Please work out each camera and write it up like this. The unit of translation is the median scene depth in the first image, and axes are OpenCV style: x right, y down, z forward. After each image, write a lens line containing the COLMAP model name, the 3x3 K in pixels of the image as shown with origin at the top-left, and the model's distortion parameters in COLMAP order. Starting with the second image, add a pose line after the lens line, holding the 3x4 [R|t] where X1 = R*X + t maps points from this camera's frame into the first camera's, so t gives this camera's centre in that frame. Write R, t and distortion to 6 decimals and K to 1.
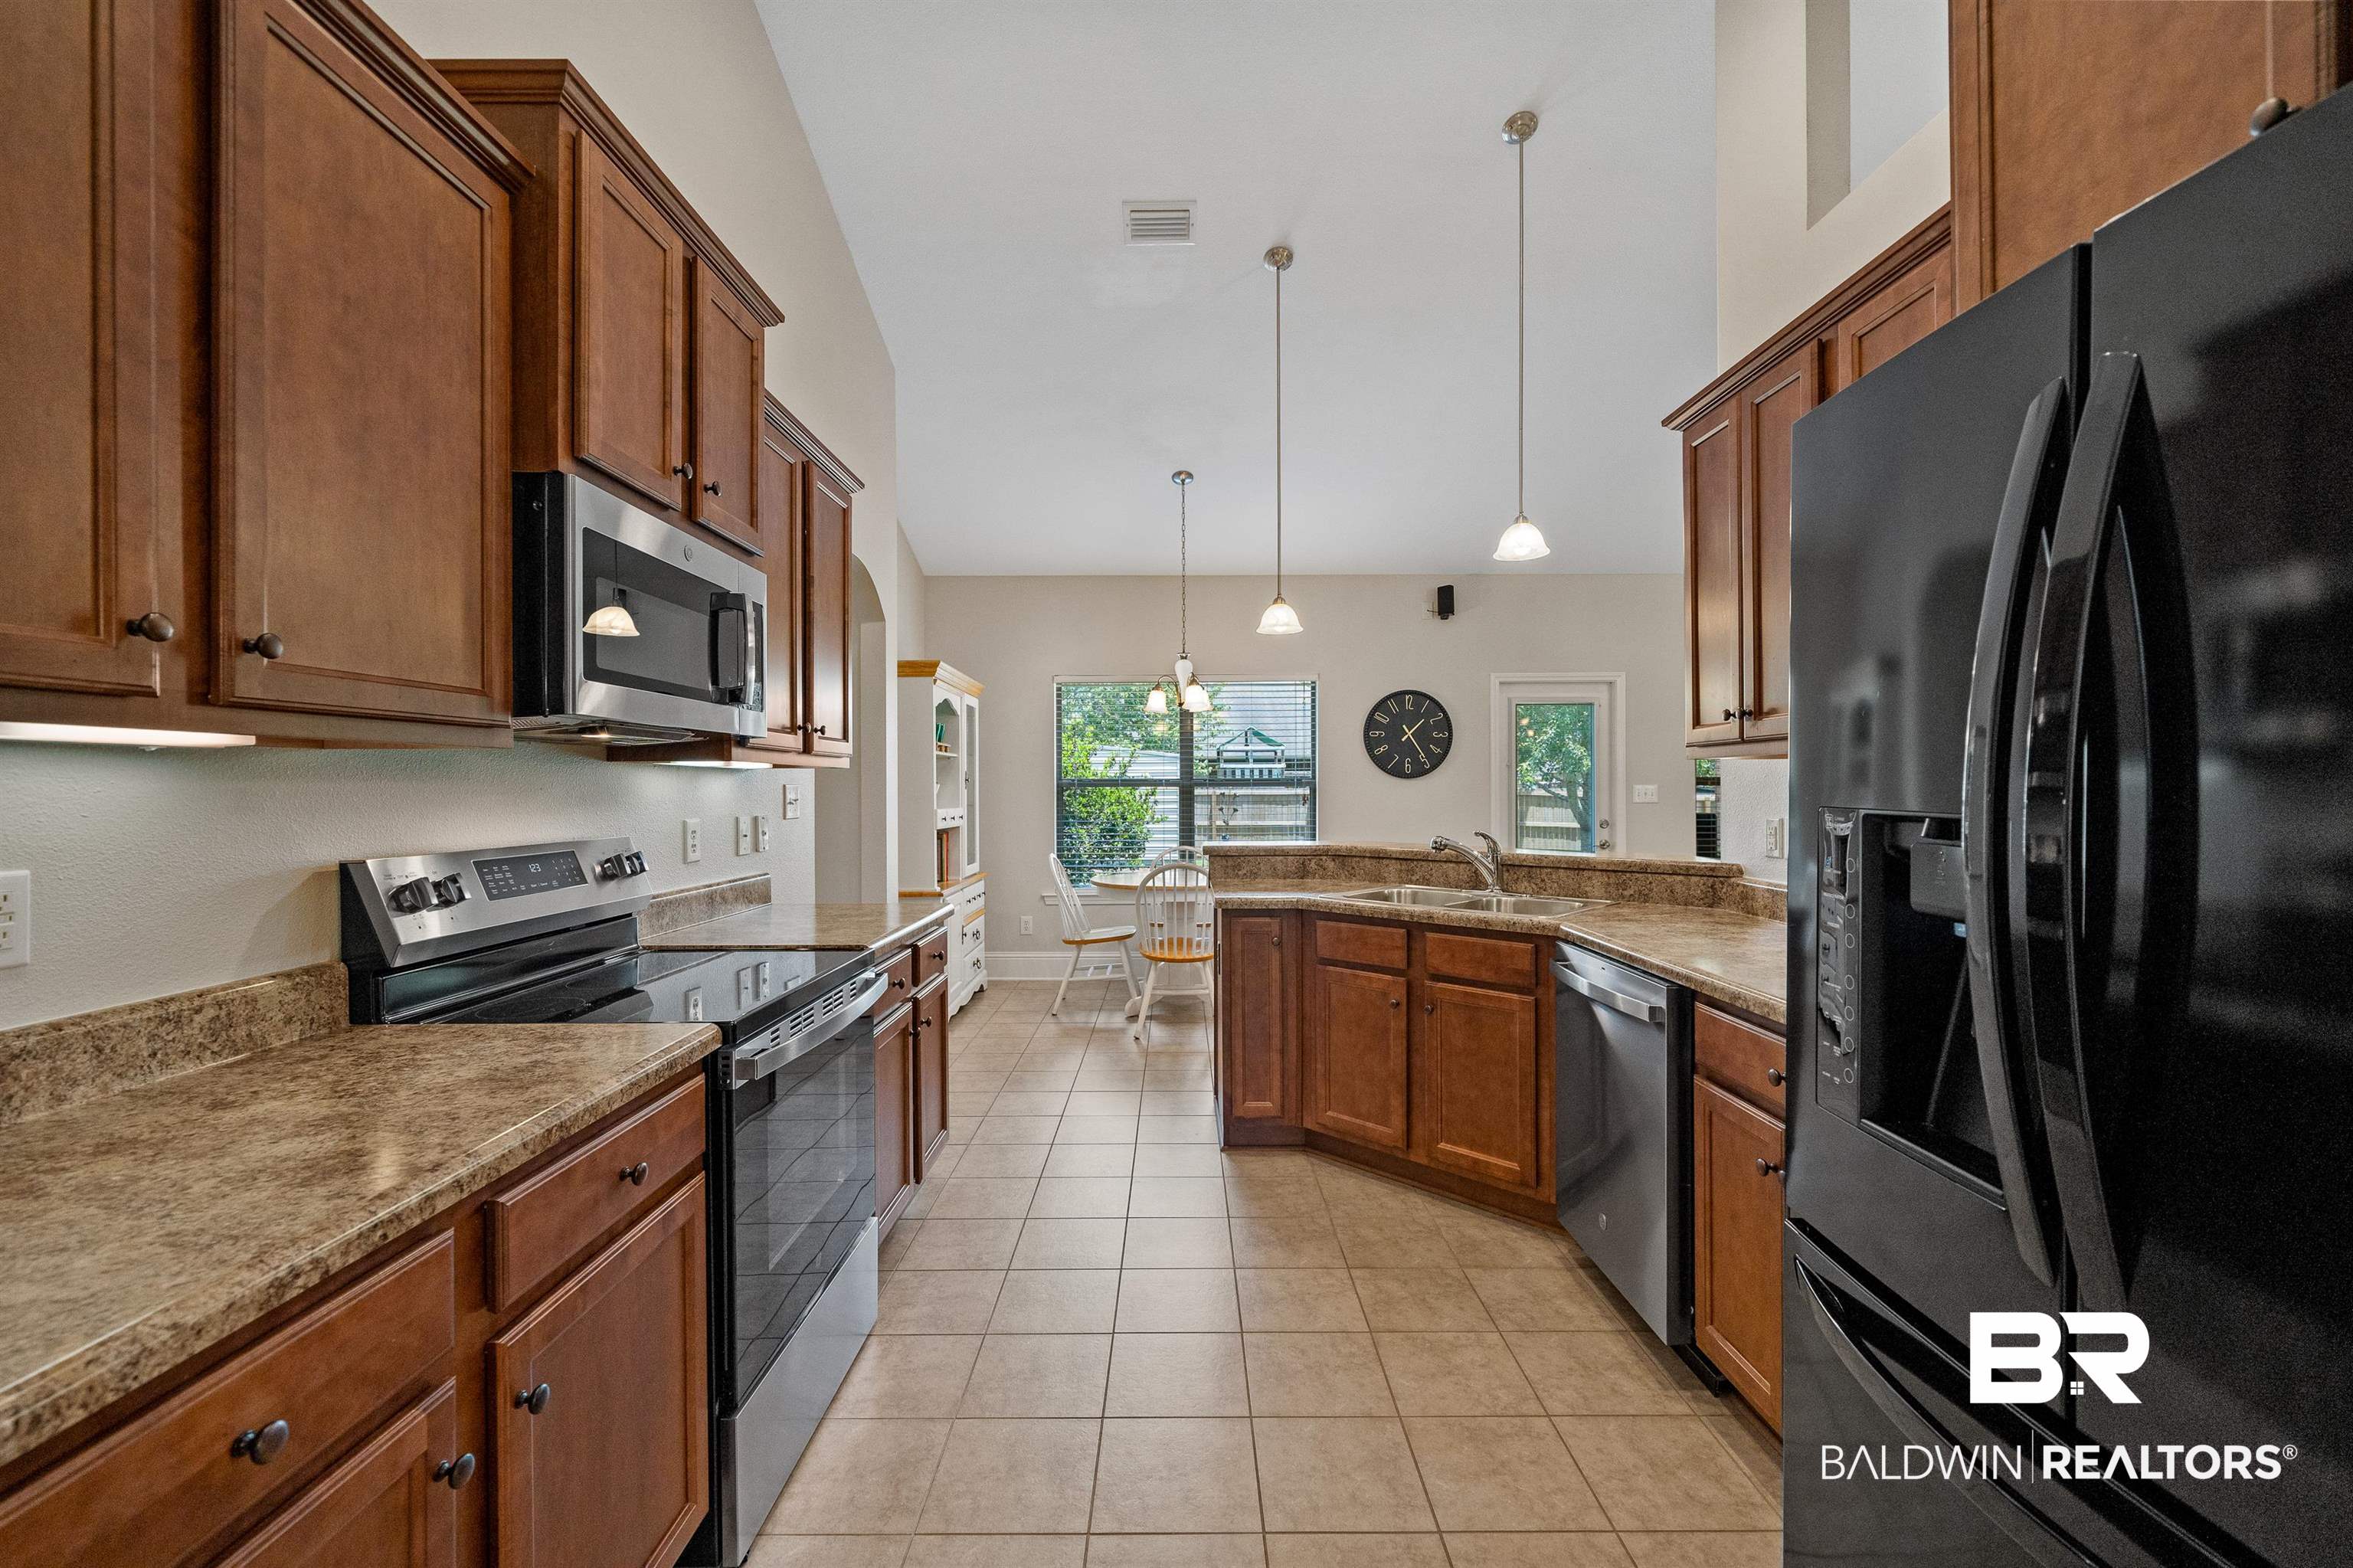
lens RADIAL K [[955.4, 0, 1173.5], [0, 955.4, 790.4], [0, 0, 1]] dist [0.000138, -0.000077]
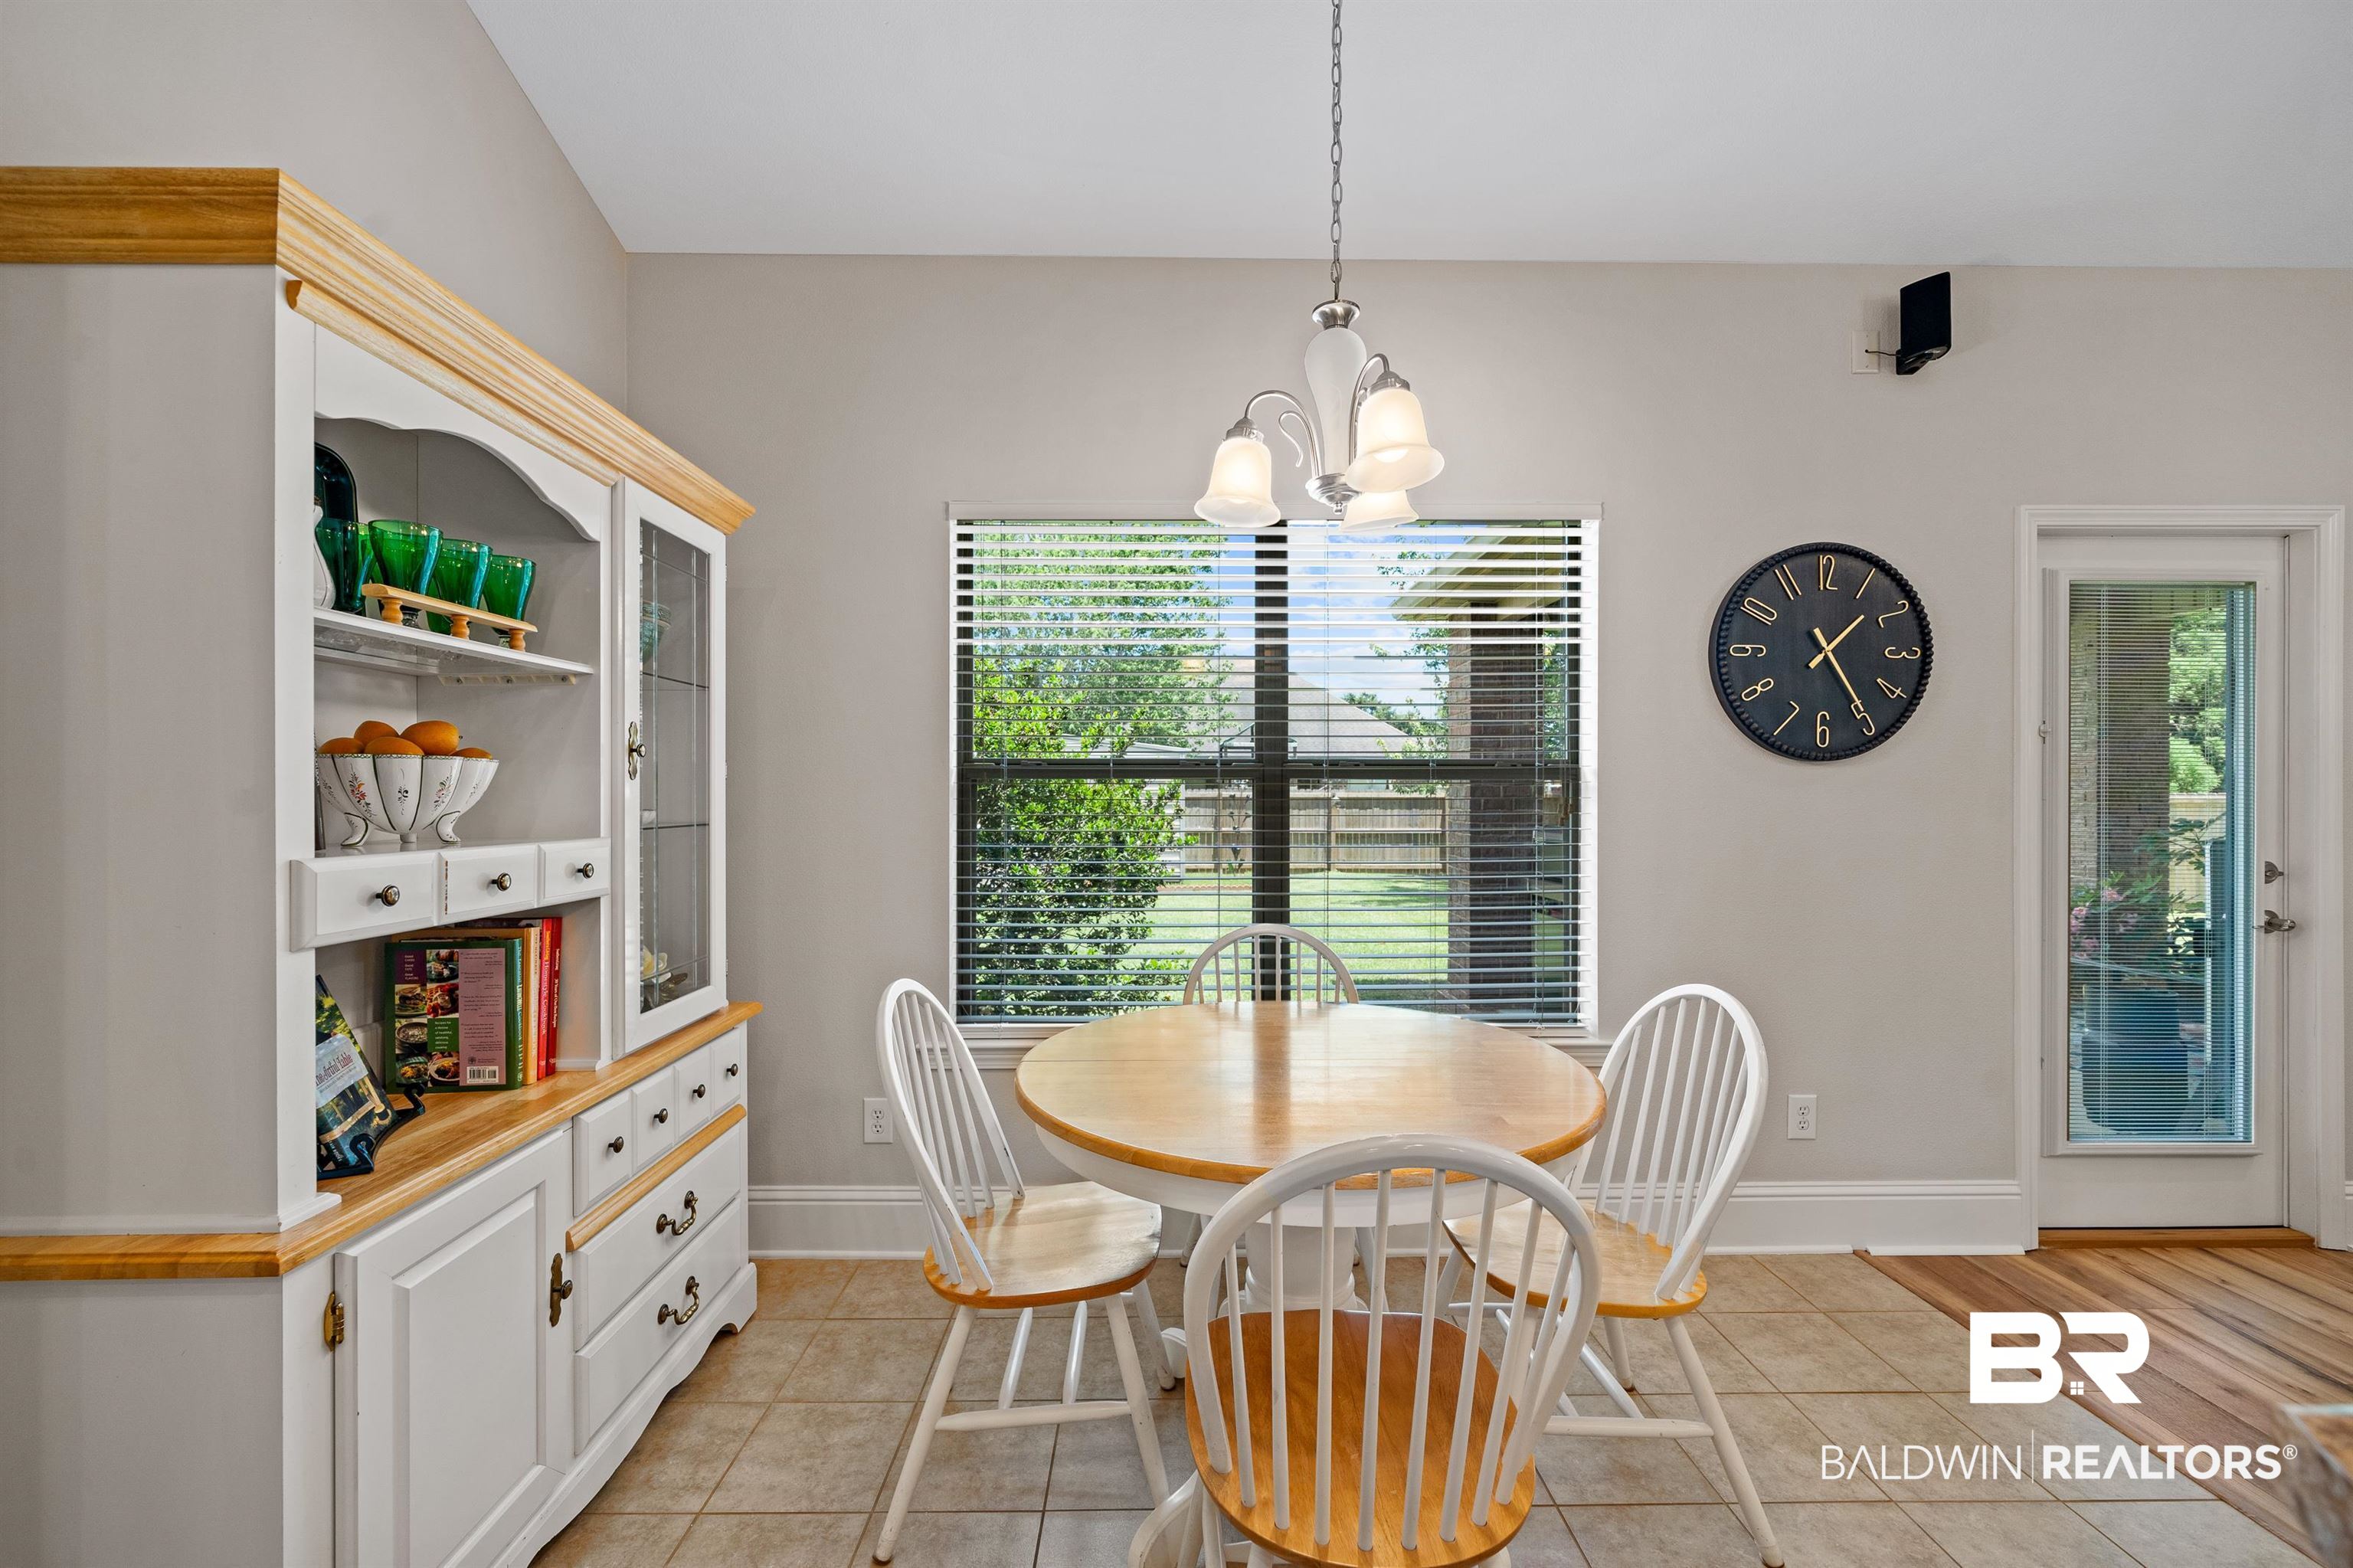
lens RADIAL K [[955.4, 0, 1173.5], [0, 955.4, 790.4], [0, 0, 1]] dist [0.000138, -0.000077]
pose [[0.999953, 0.004786, 0.008456, -0.033460], [-0.004784, 0.999989, -0.000228, 0.001322], [-0.008457, 0.000188, 0.999964, 0.596569]]
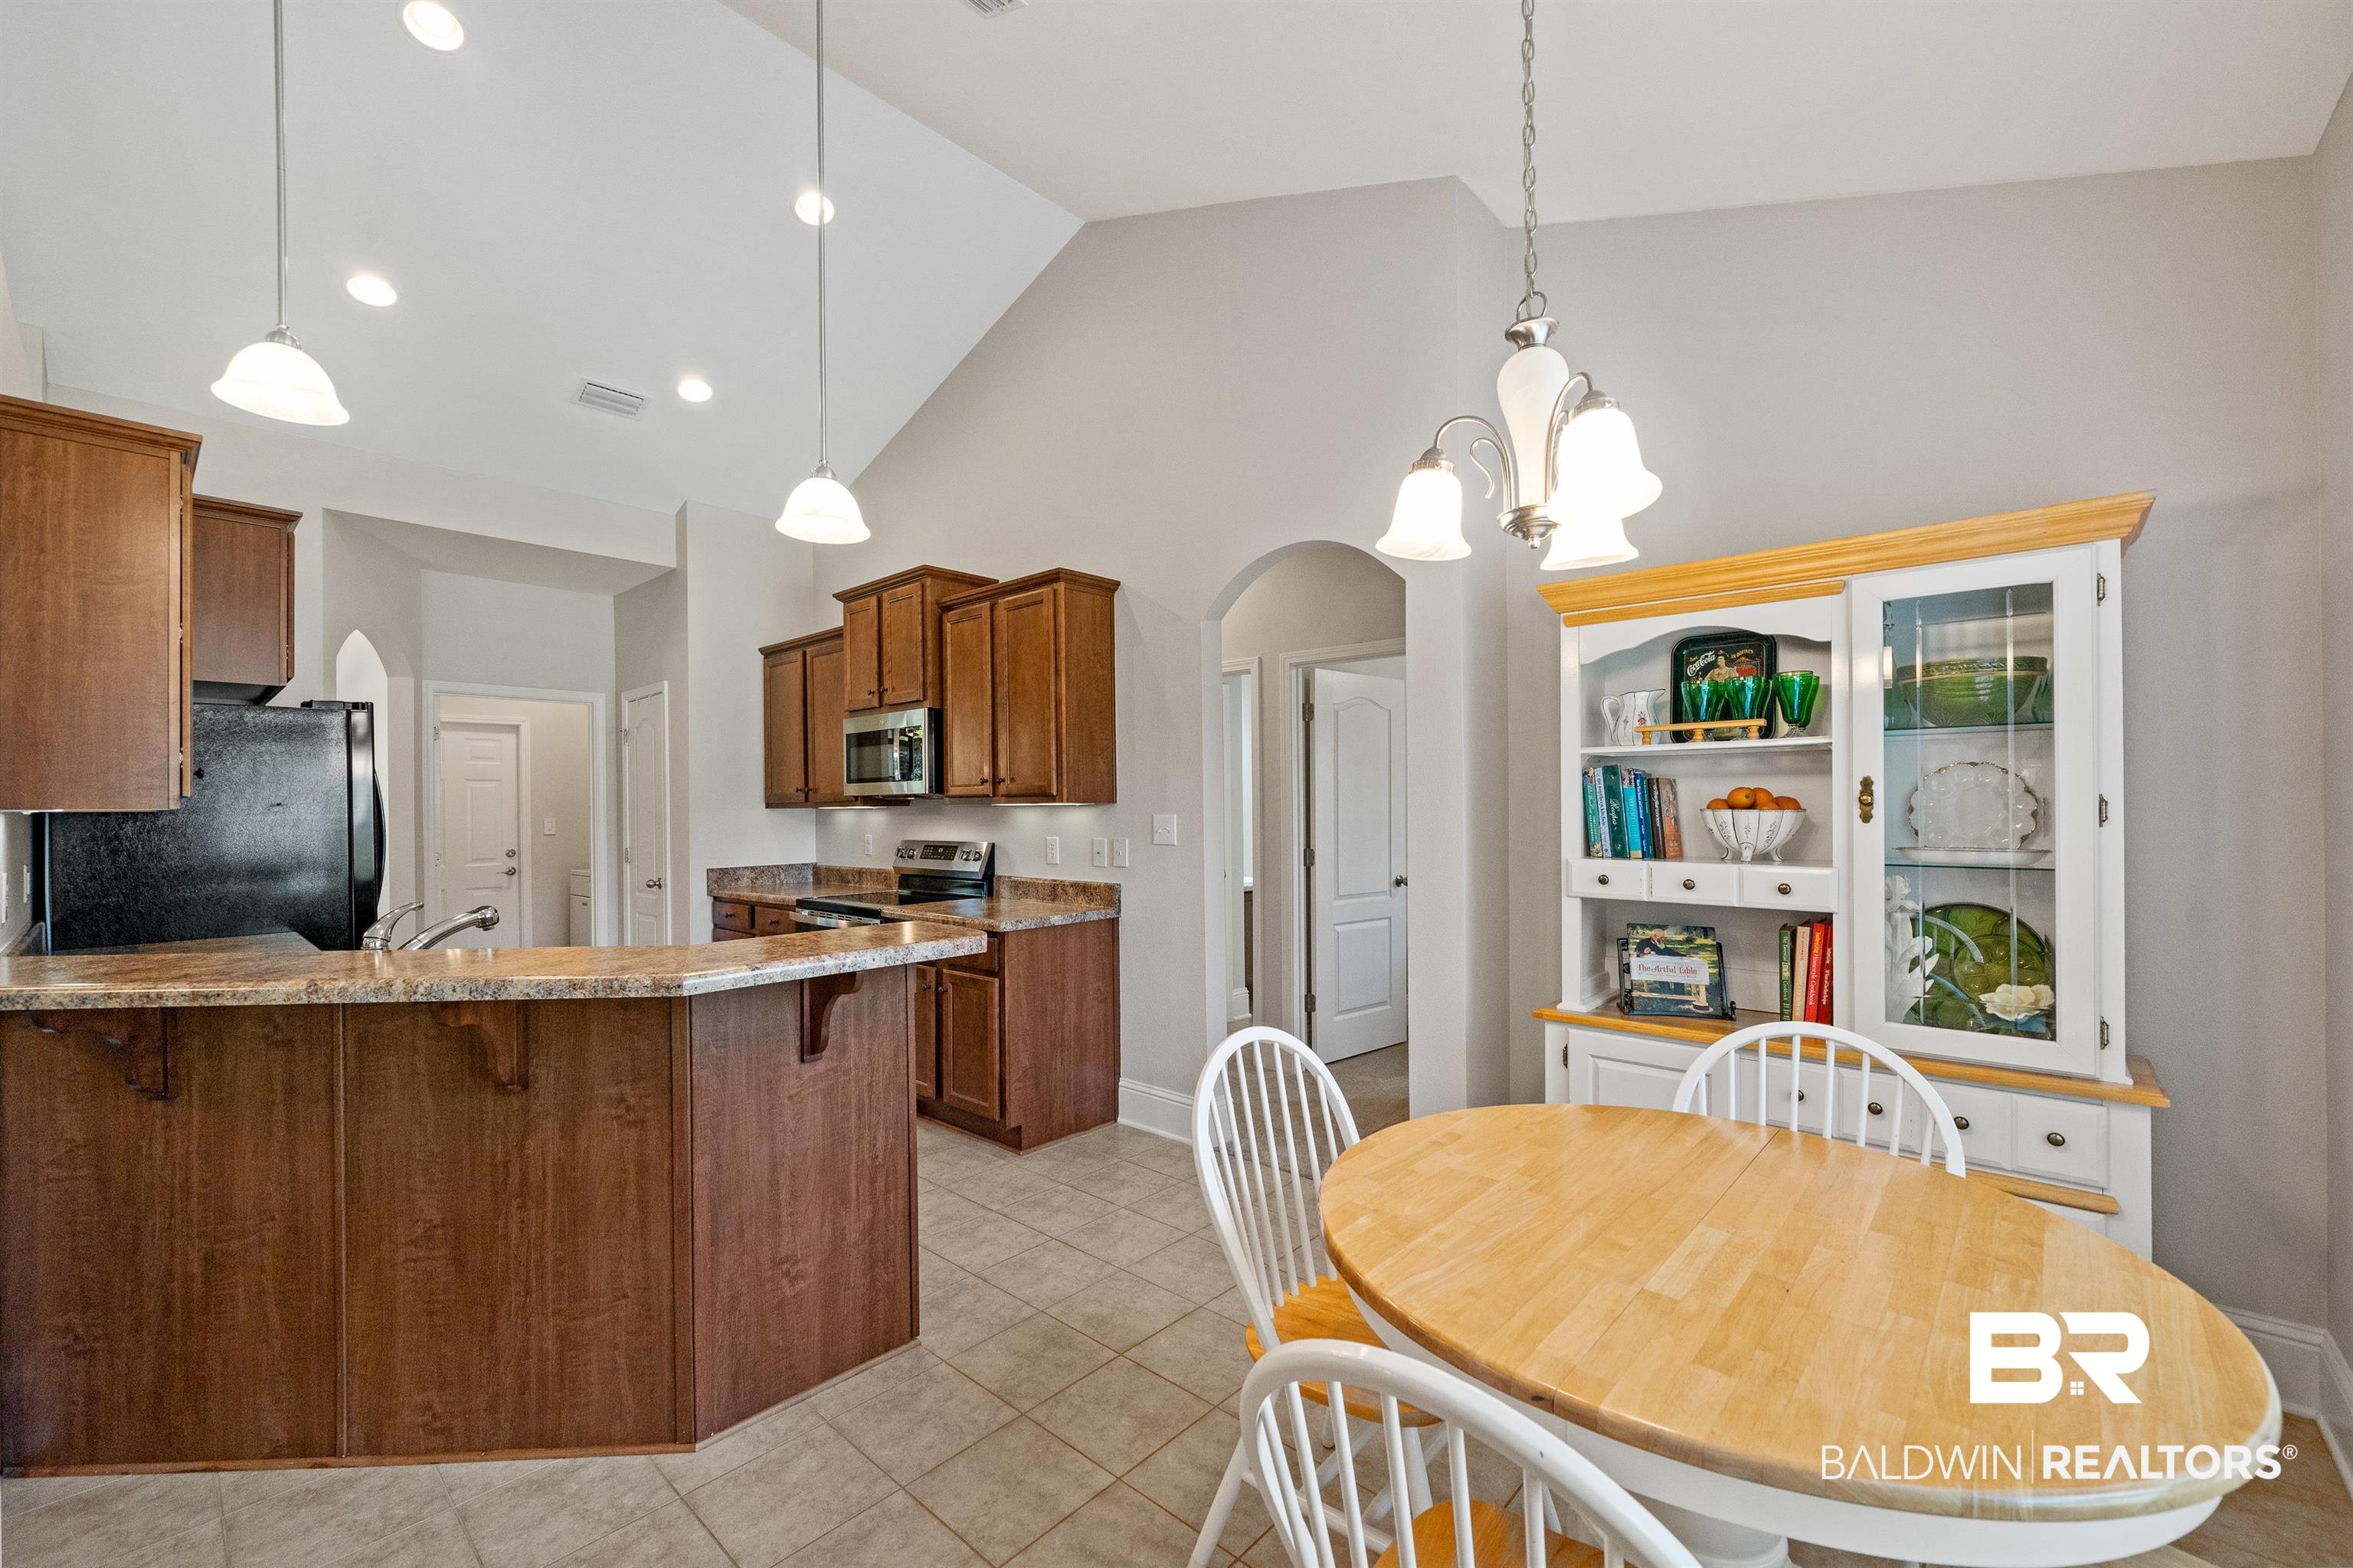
lens RADIAL K [[950.9, 0, 1174.6], [0, 950.9, 810.4], [0, 0, 1]] dist [-0.000267, -0.000089]
pose [[-0.676205, 0.012672, -0.736604, 0.227296], [0.011725, 0.999911, 0.006438, -0.010772], [0.736620, -0.004283, -0.676293, 0.925526]]
